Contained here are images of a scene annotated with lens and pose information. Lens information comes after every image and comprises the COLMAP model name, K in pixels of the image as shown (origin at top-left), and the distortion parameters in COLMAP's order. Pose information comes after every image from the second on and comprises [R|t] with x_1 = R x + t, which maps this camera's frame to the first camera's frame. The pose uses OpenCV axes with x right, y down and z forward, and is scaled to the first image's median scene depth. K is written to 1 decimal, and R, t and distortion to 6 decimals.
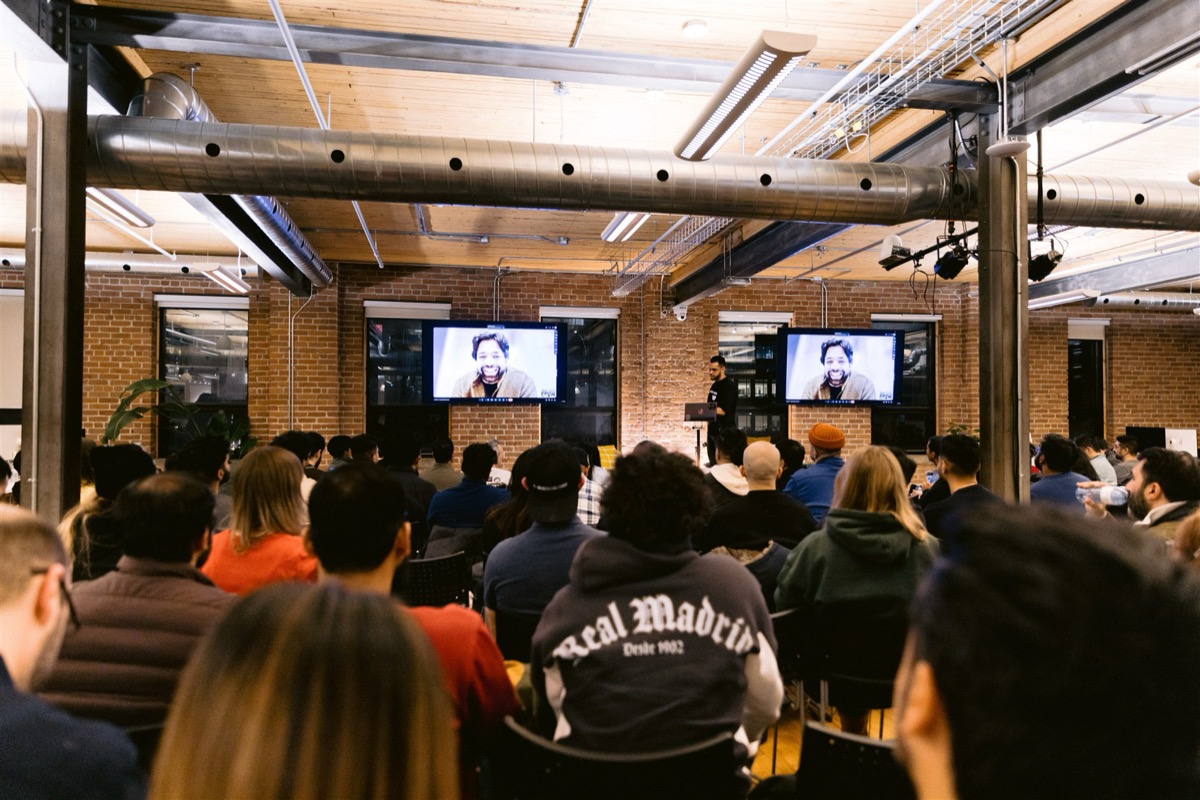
lens RADIAL K [[797.6, 0, 596.1], [0, 797.6, 404.0], [0, 0, 1]] dist [0.018178, 0.000817]
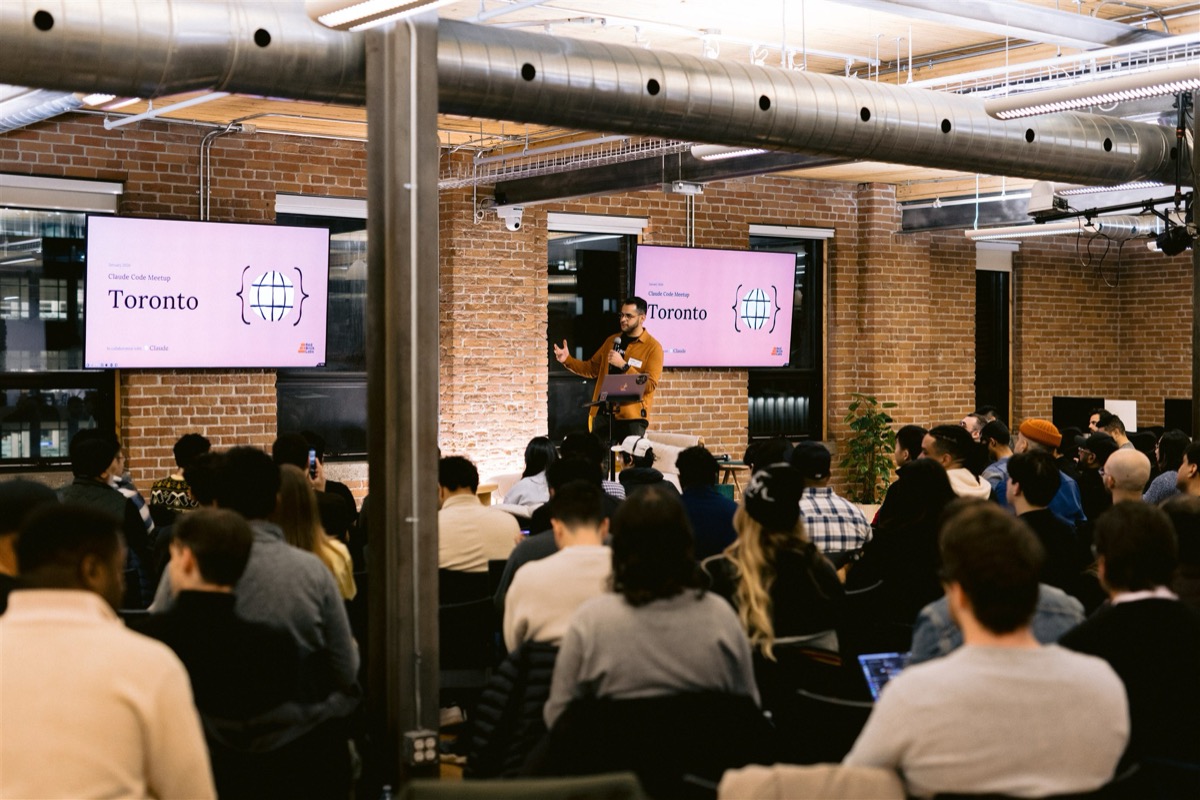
lens RADIAL K [[1671.0, 0, 590.9], [0, 1671.0, 399.1], [0, 0, 1]] dist [0.013271, 0.000000]
pose [[0.889766, -0.011330, 0.456276, -0.411125], [-0.007536, 0.999191, 0.039508, -0.026921], [-0.456354, -0.038592, 0.888961, -0.151341]]
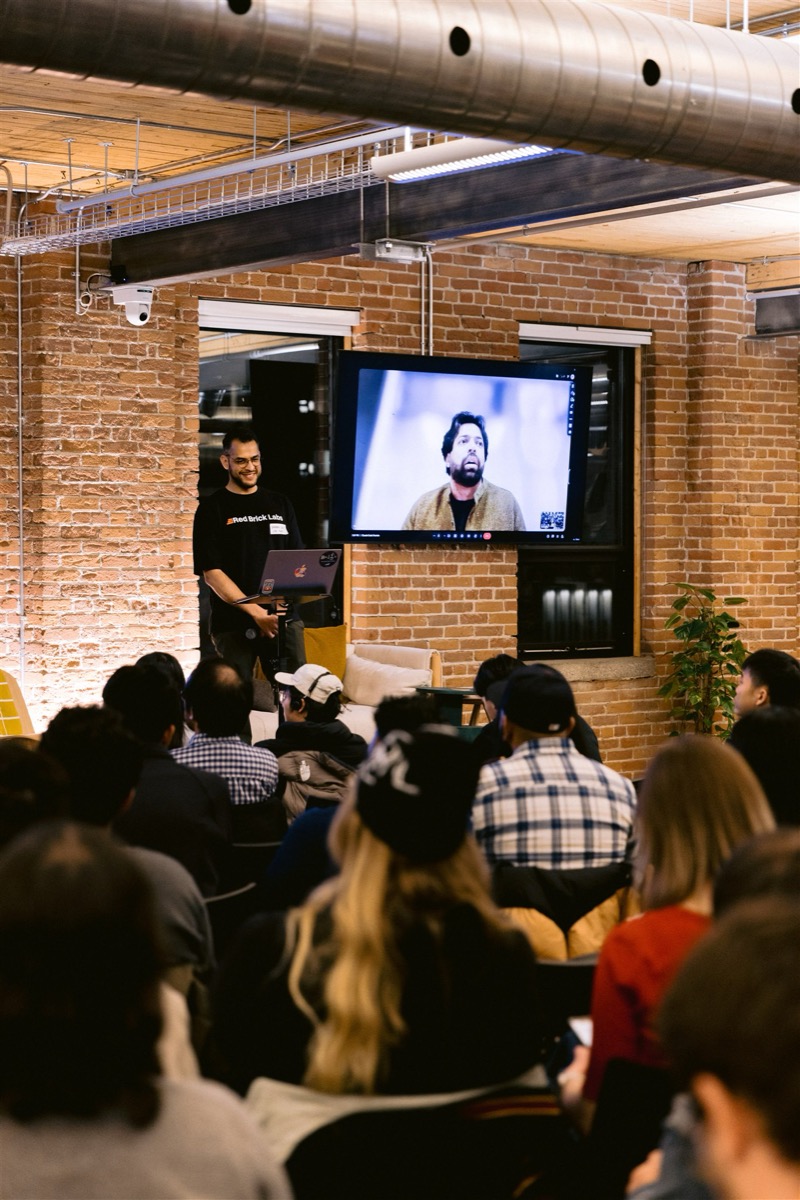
lens RADIAL K [[2295.3, 0, 407.2], [0, 2295.3, 622.0], [0, 0, 1]] dist [0.039690, 0.000000]
pose [[0.878432, -0.016696, 0.477575, -0.301810], [-0.008840, 0.998651, 0.051174, -0.019515], [-0.477785, -0.049175, 0.877099, -0.031898]]
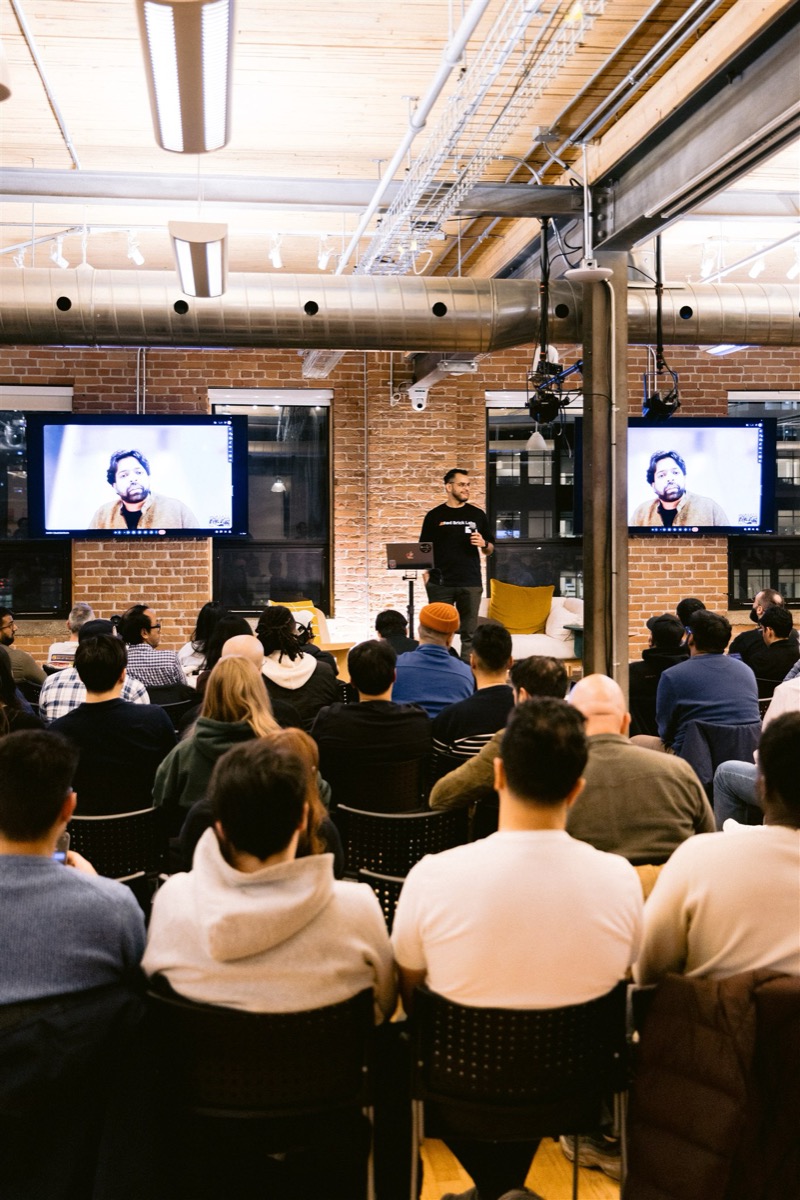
lens RADIAL K [[1459.2, 0, 426.9], [0, 1459.2, 513.1], [0, 0, 1]] dist [0.052583, 0.000000]
pose [[0.999227, -0.005988, -0.038843, 0.156970], [0.006544, 0.999878, 0.014217, -0.035916], [0.038753, -0.014461, 0.999144, -0.203816]]
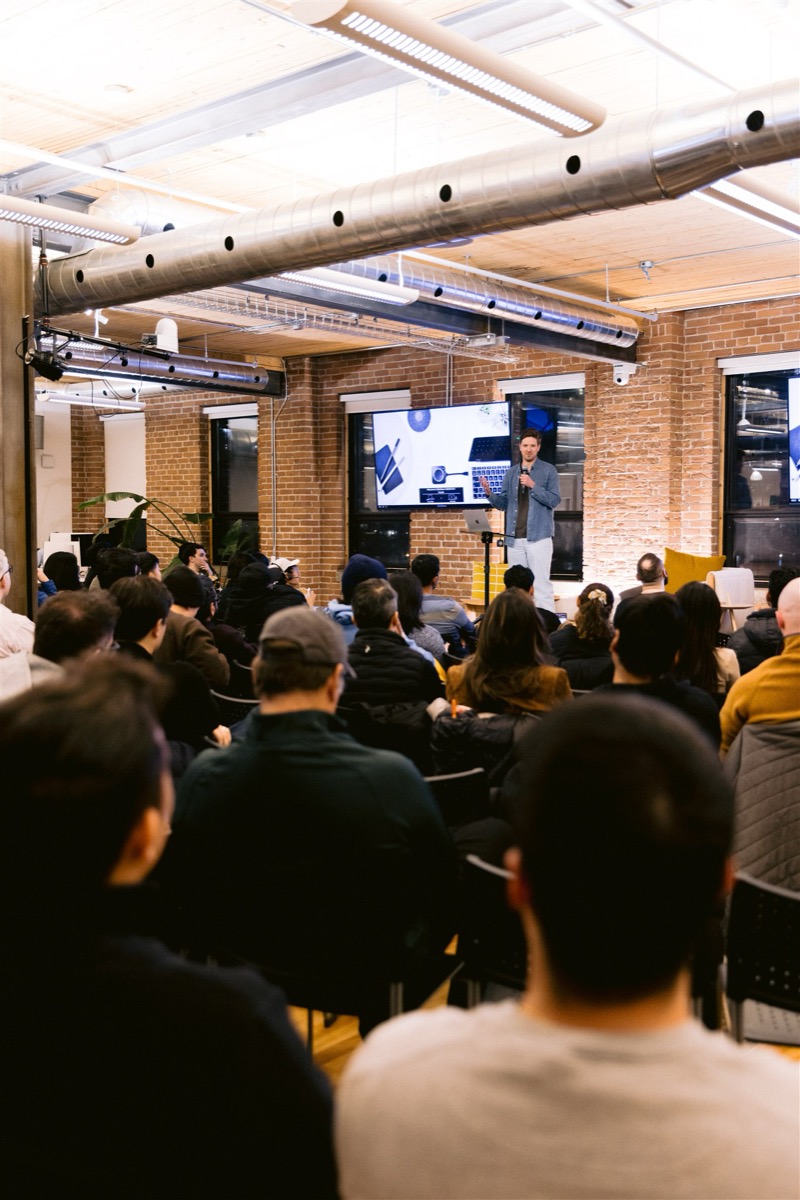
lens RADIAL K [[1220.3, 0, 404.9], [0, 1220.3, 606.8], [0, 0, 1]] dist [0.038358, 0.000000]
pose [[0.628615, 0.050724, -0.776061, 0.804493], [0.017047, 0.996732, 0.078956, 0.000053], [0.777530, -0.062862, 0.625696, 0.177734]]
